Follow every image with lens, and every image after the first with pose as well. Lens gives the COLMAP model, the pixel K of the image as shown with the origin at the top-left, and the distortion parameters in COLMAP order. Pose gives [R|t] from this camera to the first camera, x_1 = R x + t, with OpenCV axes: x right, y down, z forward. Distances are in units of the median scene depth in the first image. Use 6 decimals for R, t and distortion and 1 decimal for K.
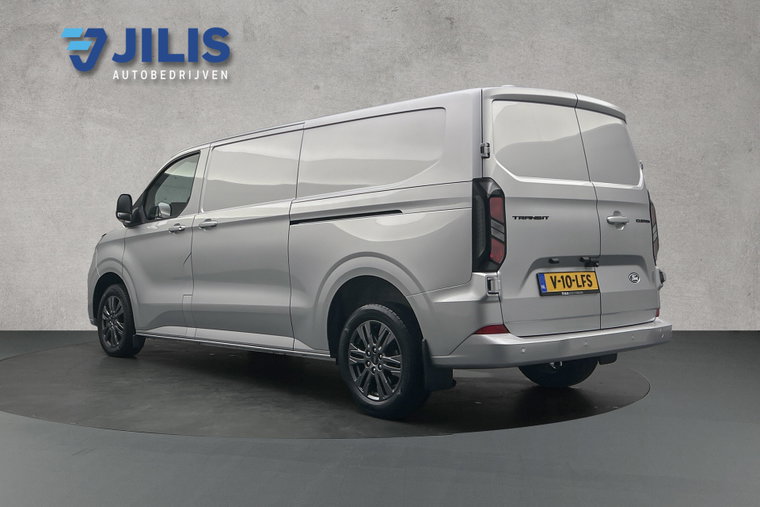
lens RADIAL K [[594.6, 0, 379.9], [0, 594.6, 253.4], [0, 0, 1]] dist [-0.001542, -0.001253]
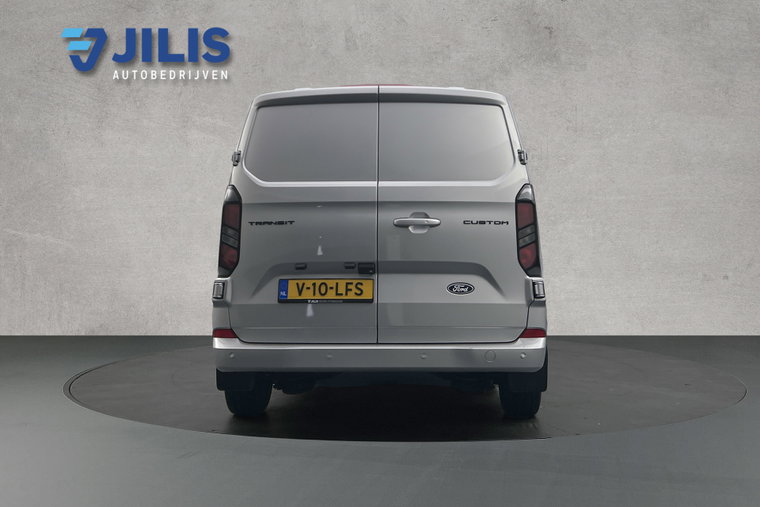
lens RADIAL K [[594.6, 0, 380.1], [0, 594.6, 253.6], [0, 0, 1]] dist [-0.001542, -0.001253]
pose [[1.000000, -0.000095, -0.000477, -0.169885], [0.000095, 1.000000, 0.000229, -0.010256], [0.000477, -0.000229, 1.000000, -0.014834]]
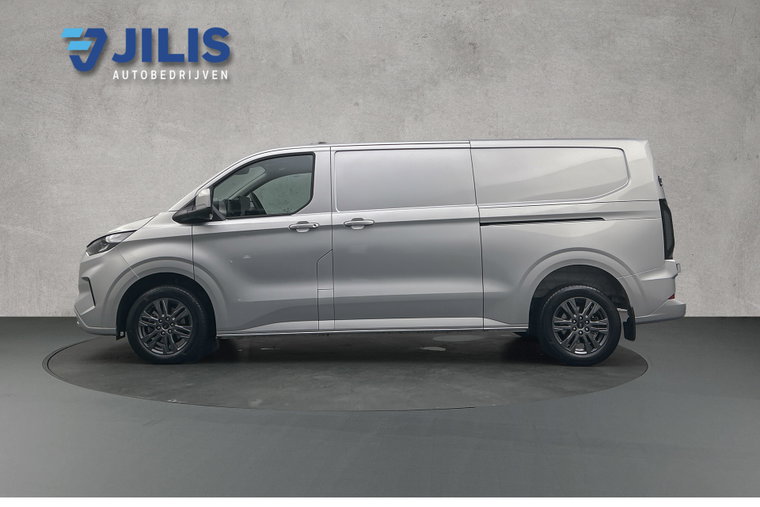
lens RADIAL K [[594.6, 0, 380.0], [0, 594.6, 253.3], [0, 0, 1]] dist [-0.001542, -0.001253]
pose [[1.000000, 0.000005, -0.000167, -0.060804], [-0.000005, 1.000000, -0.000311, 0.008241], [0.000167, 0.000311, 1.000000, -0.144123]]
